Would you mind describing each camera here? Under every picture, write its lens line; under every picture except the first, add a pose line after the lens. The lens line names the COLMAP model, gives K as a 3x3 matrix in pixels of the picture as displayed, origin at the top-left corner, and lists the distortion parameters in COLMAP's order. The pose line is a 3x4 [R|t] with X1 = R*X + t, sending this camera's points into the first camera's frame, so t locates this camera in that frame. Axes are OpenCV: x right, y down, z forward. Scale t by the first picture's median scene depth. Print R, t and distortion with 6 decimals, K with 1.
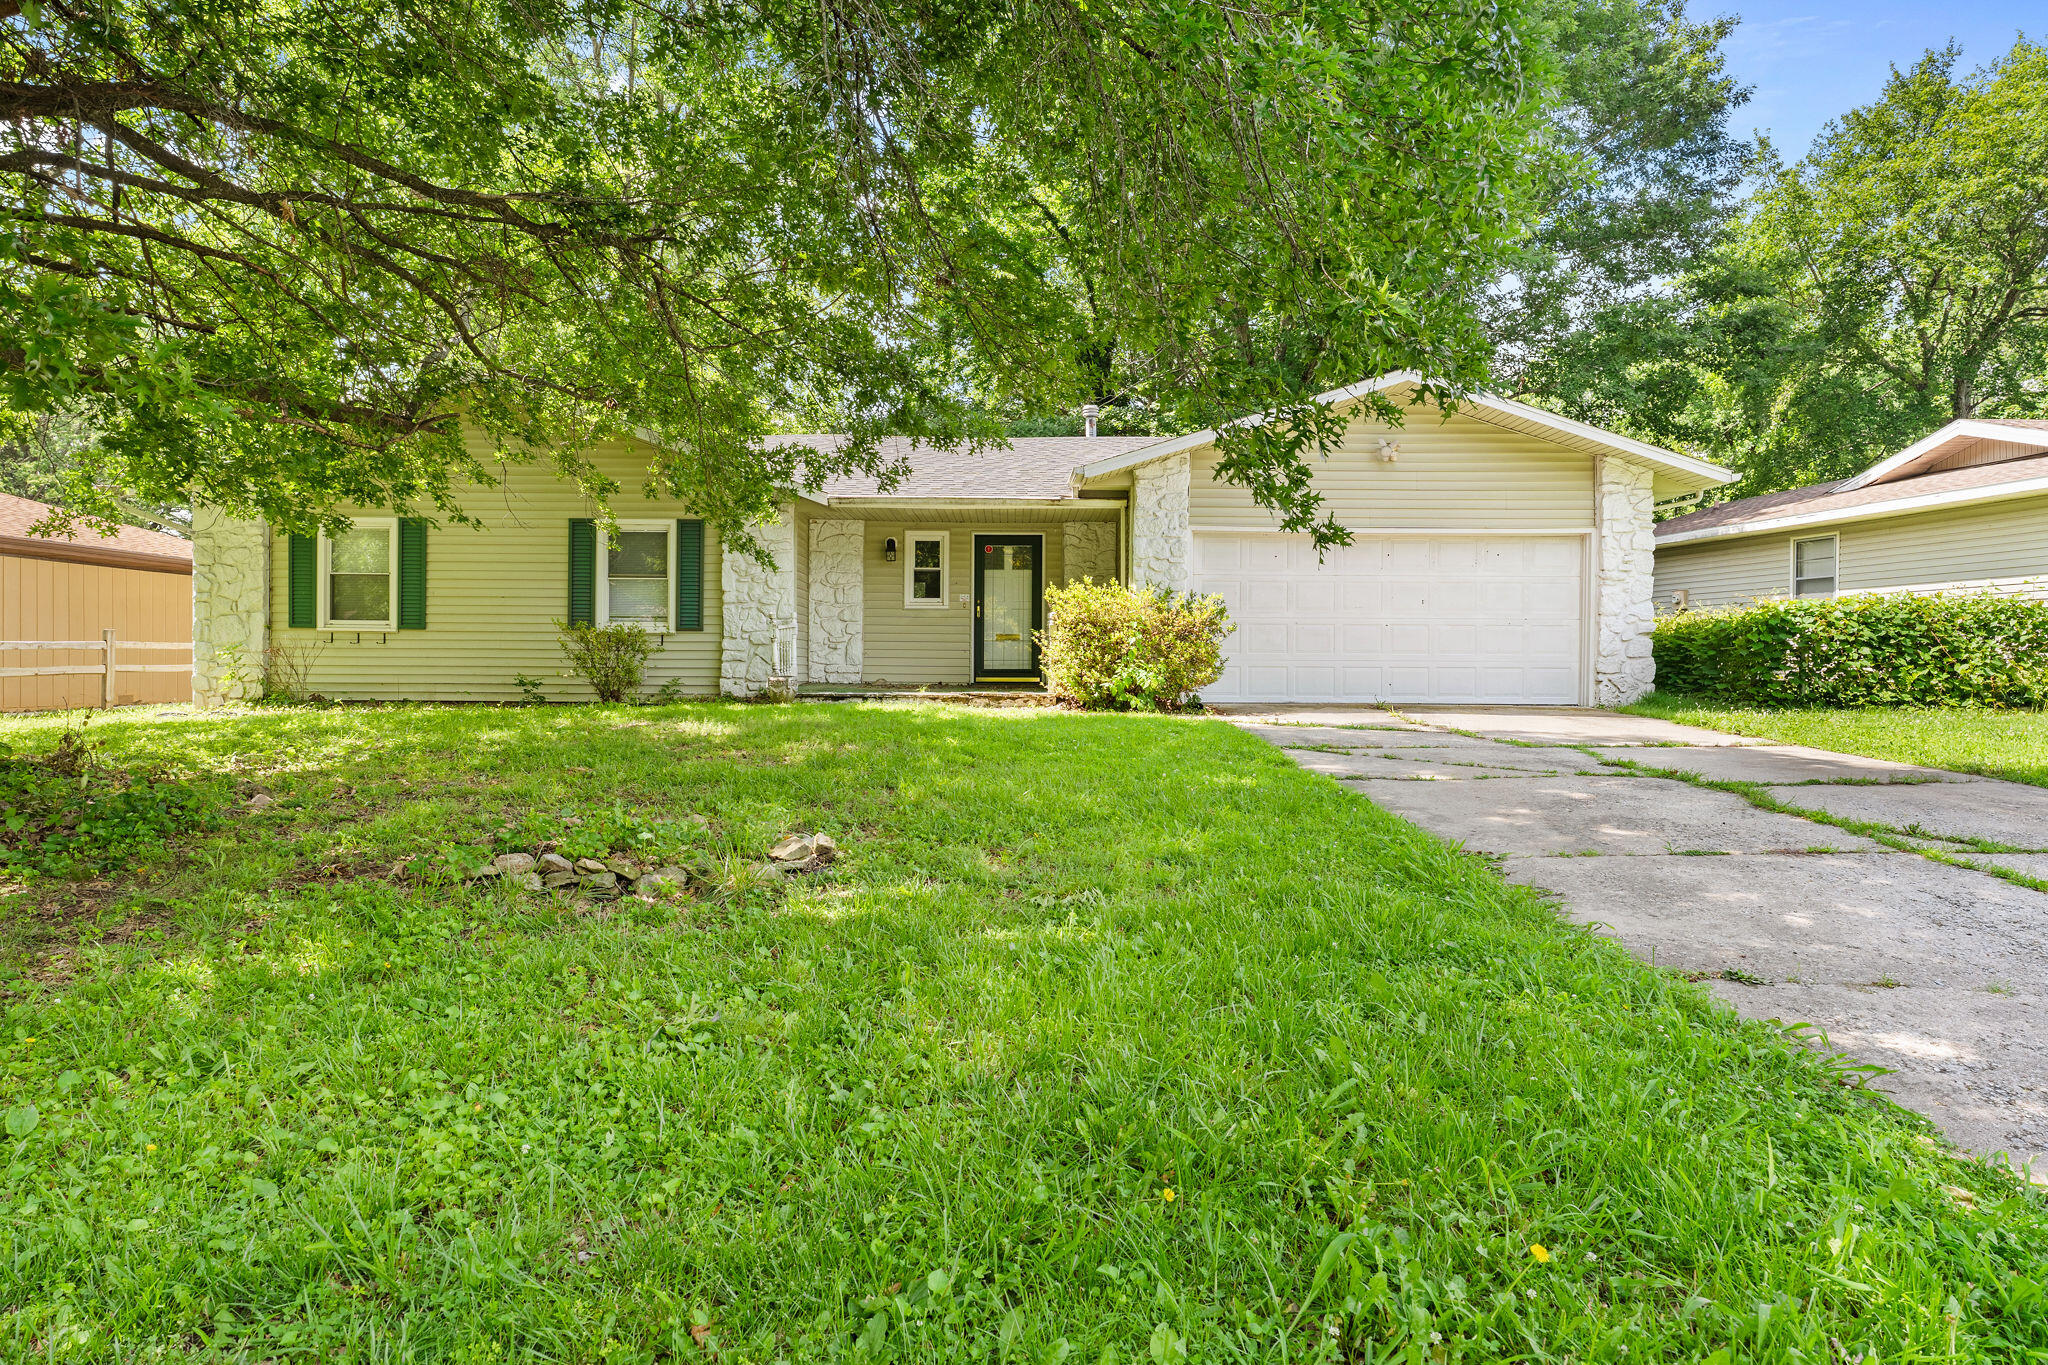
lens RADIAL K [[1190.0, 0, 1024.0], [0, 1190.0, 682.5], [0, 0, 1]] dist [-0.000563, 0.002075]
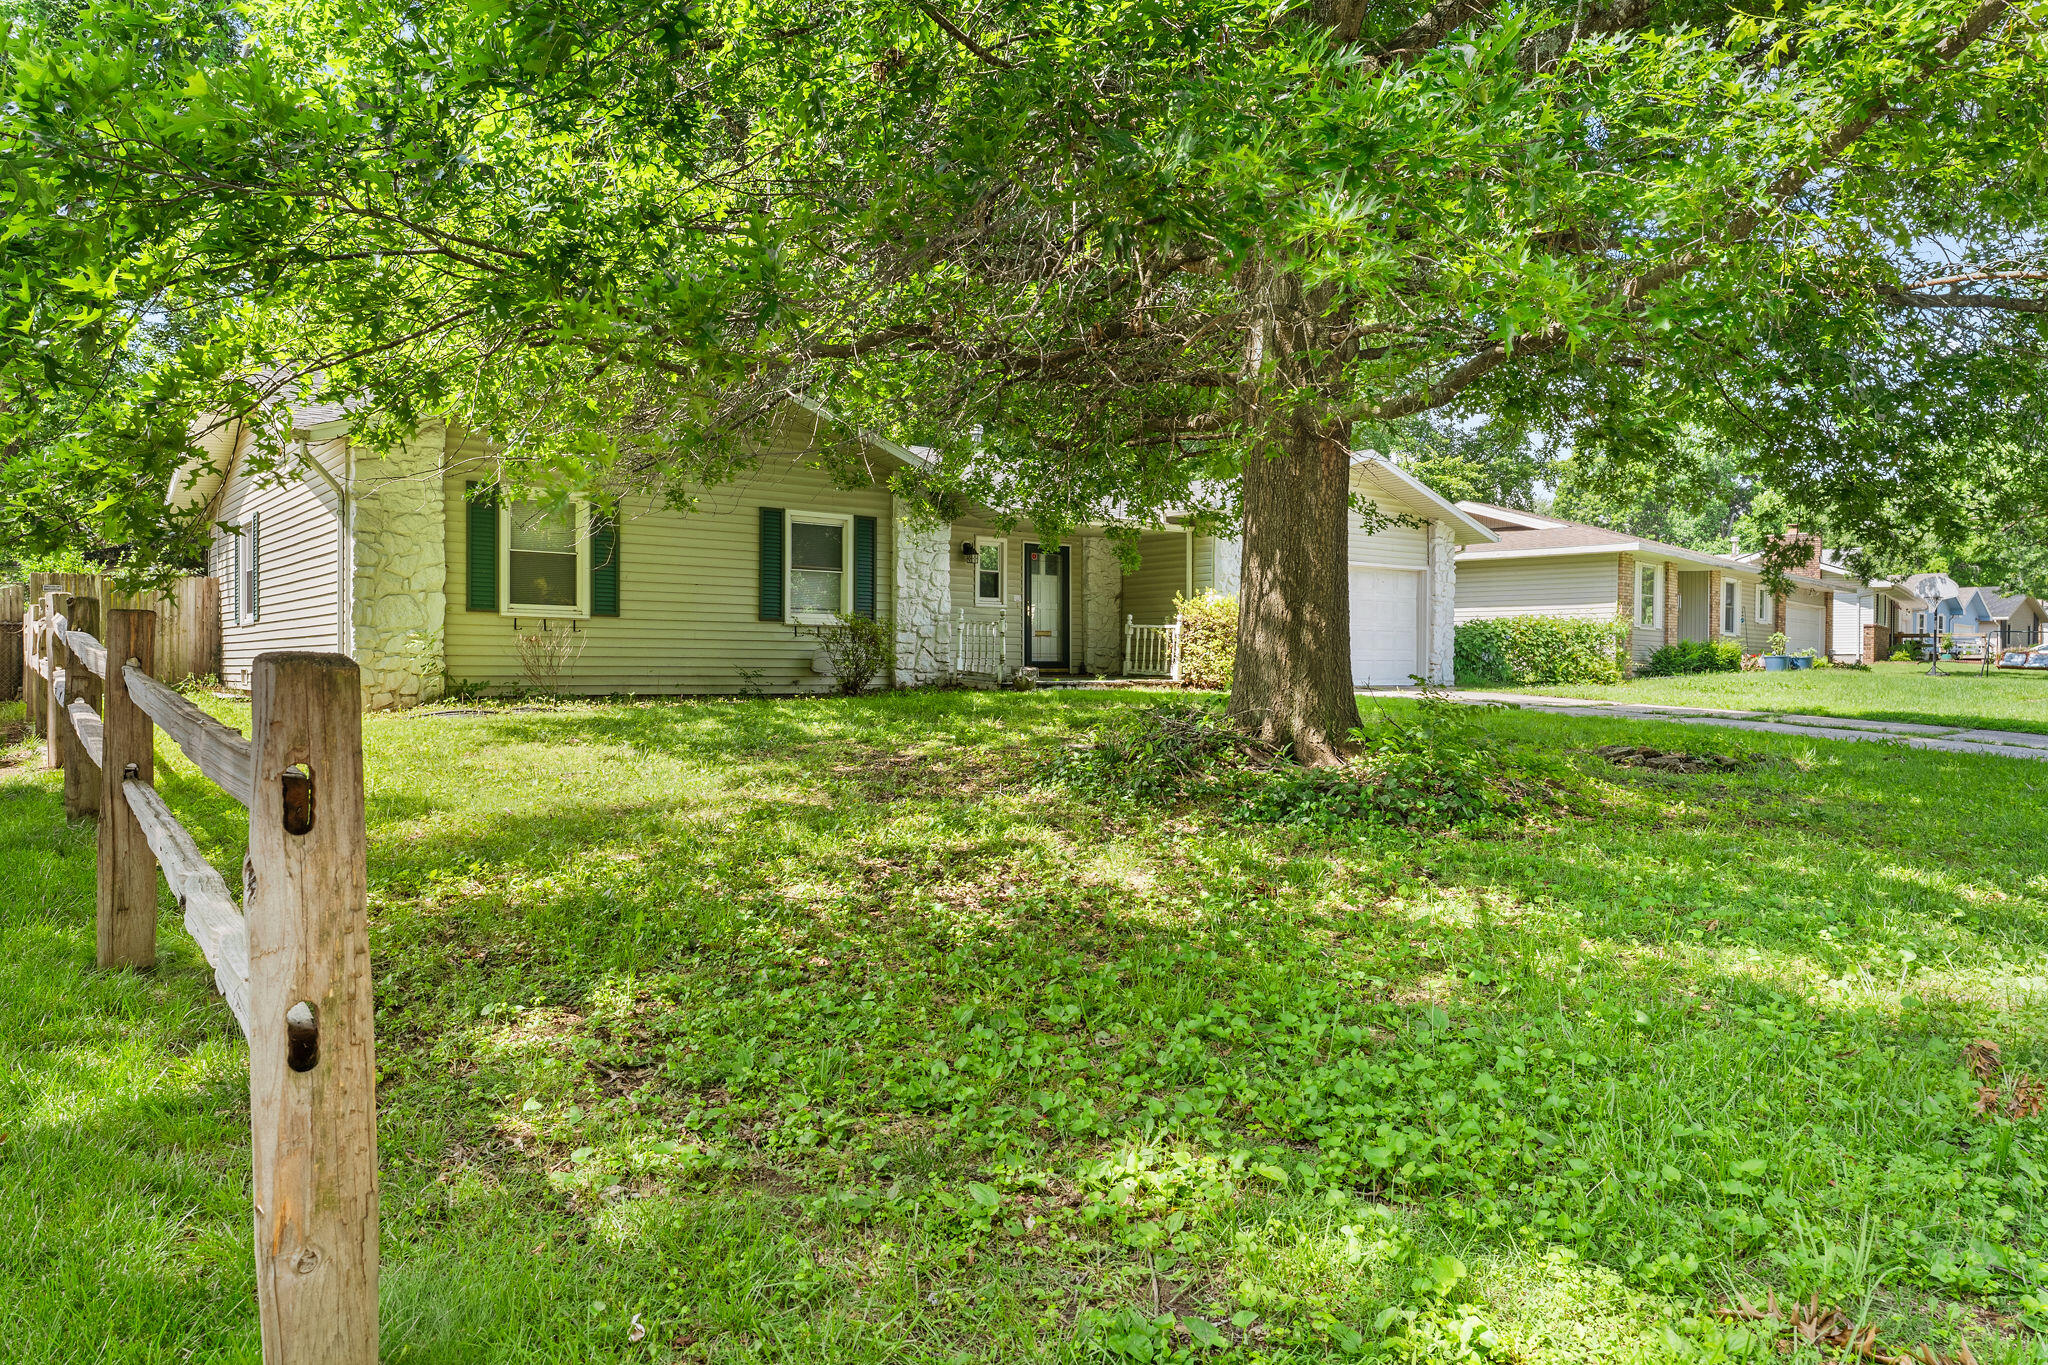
lens RADIAL K [[1329.8, 0, 1024.0], [0, 1329.8, 682.5], [0, 0, 1]] dist [0.001183, 0.000089]
pose [[0.769638, -0.009175, 0.638414, -0.915249], [0.006891, 0.999958, 0.006063, 0.001723], [-0.638443, -0.000267, 0.769669, 0.017047]]
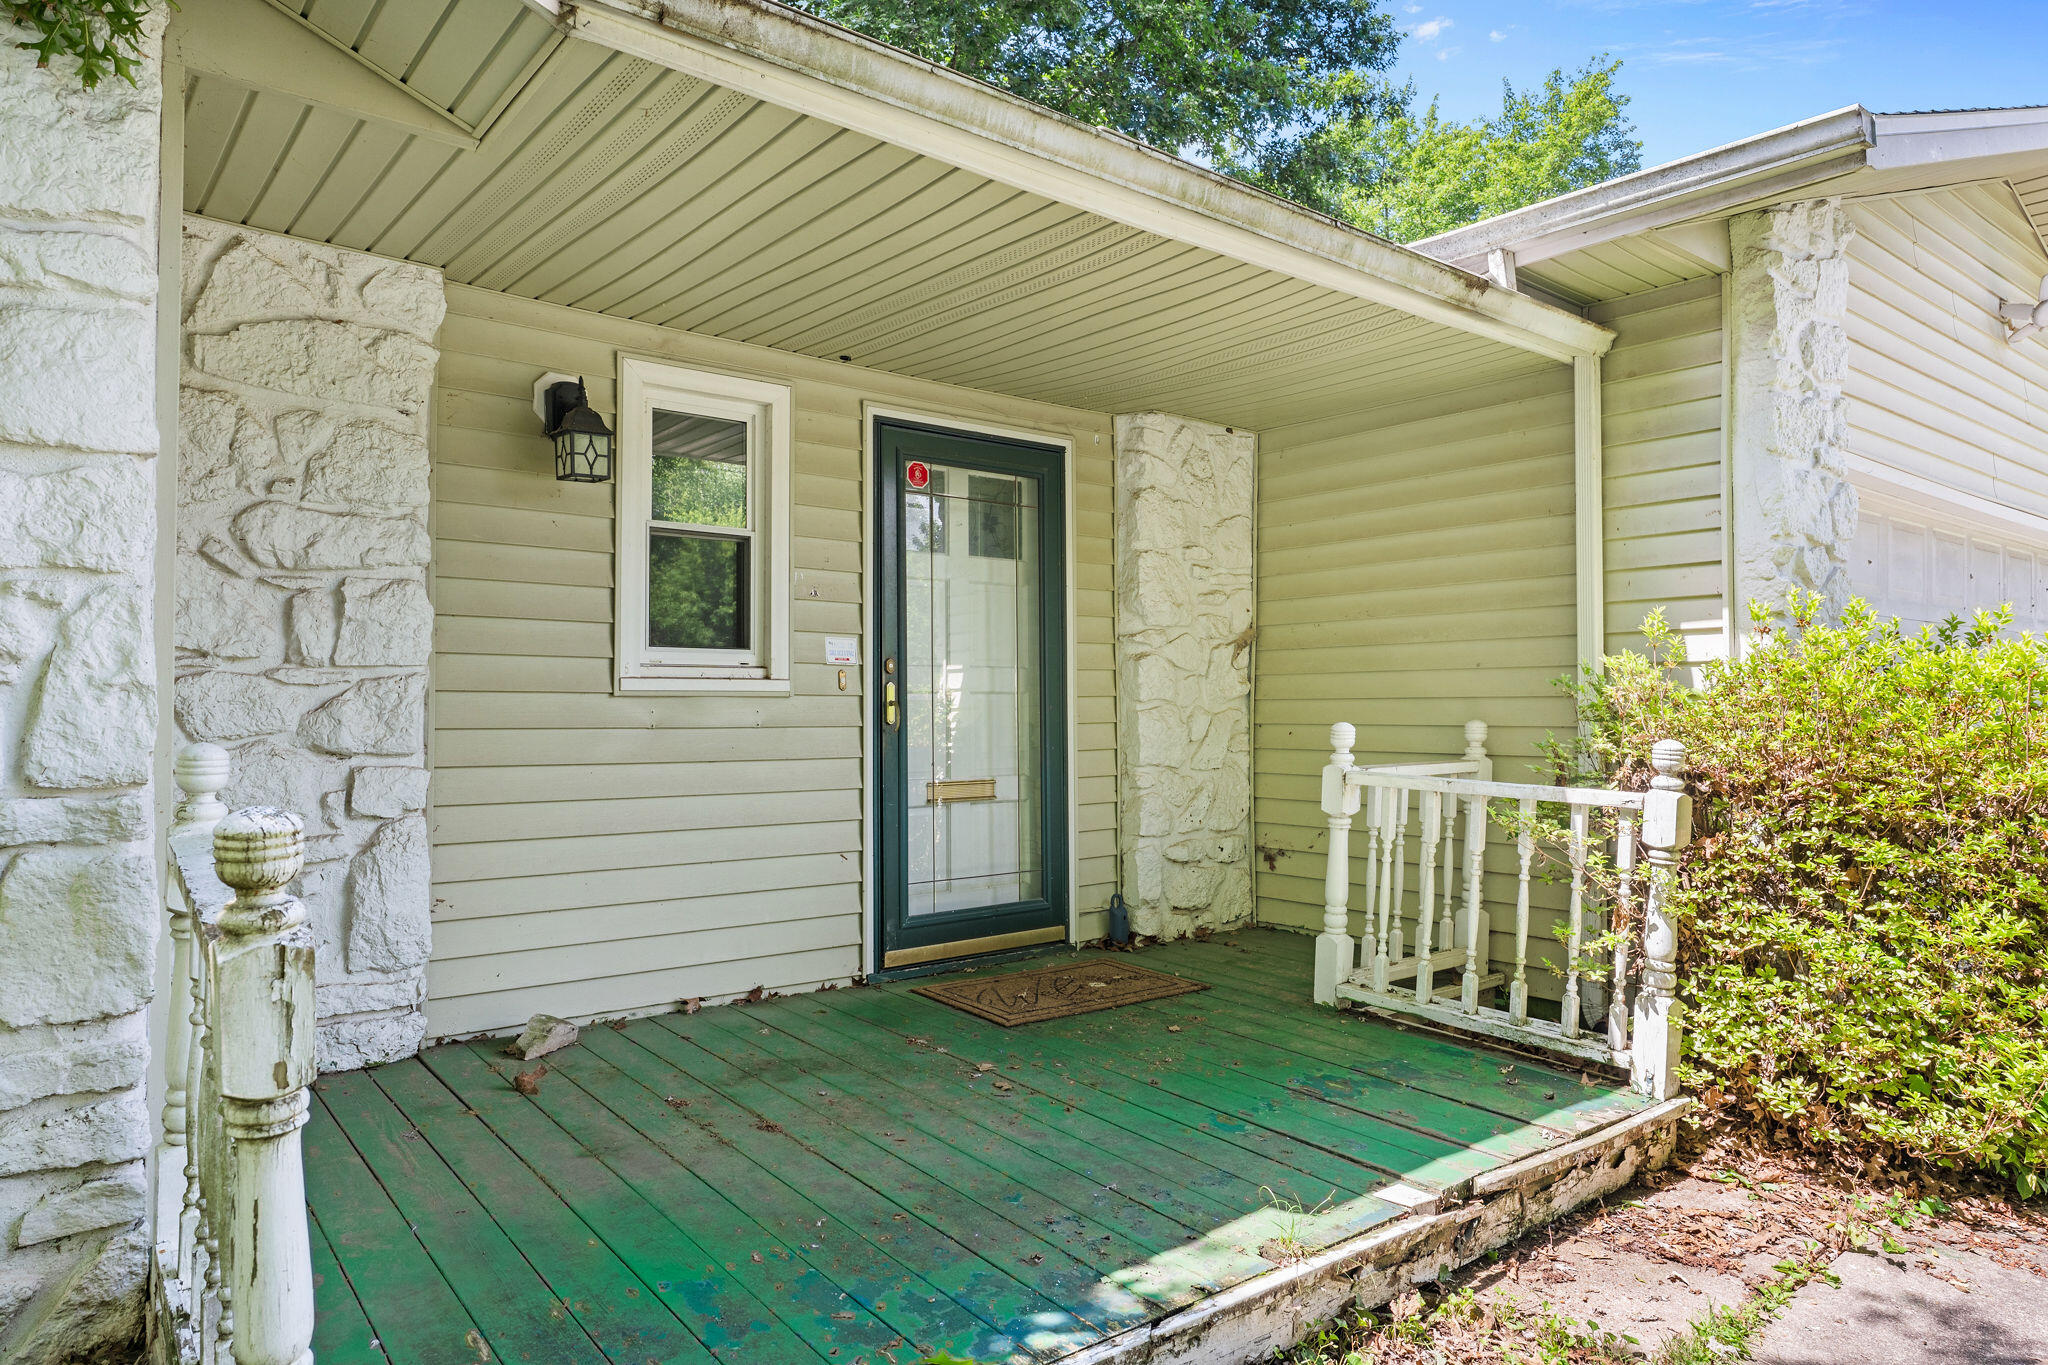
lens RADIAL K [[1314.2, 0, 1024.0], [0, 1314.2, 682.5], [0, 0, 1]] dist [-0.000806, -0.000067]
pose [[0.766090, 0.009737, 0.642660, -0.216104], [0.010557, 0.999560, -0.027729, -0.059558], [-0.642647, 0.028027, 0.765650, 0.804806]]
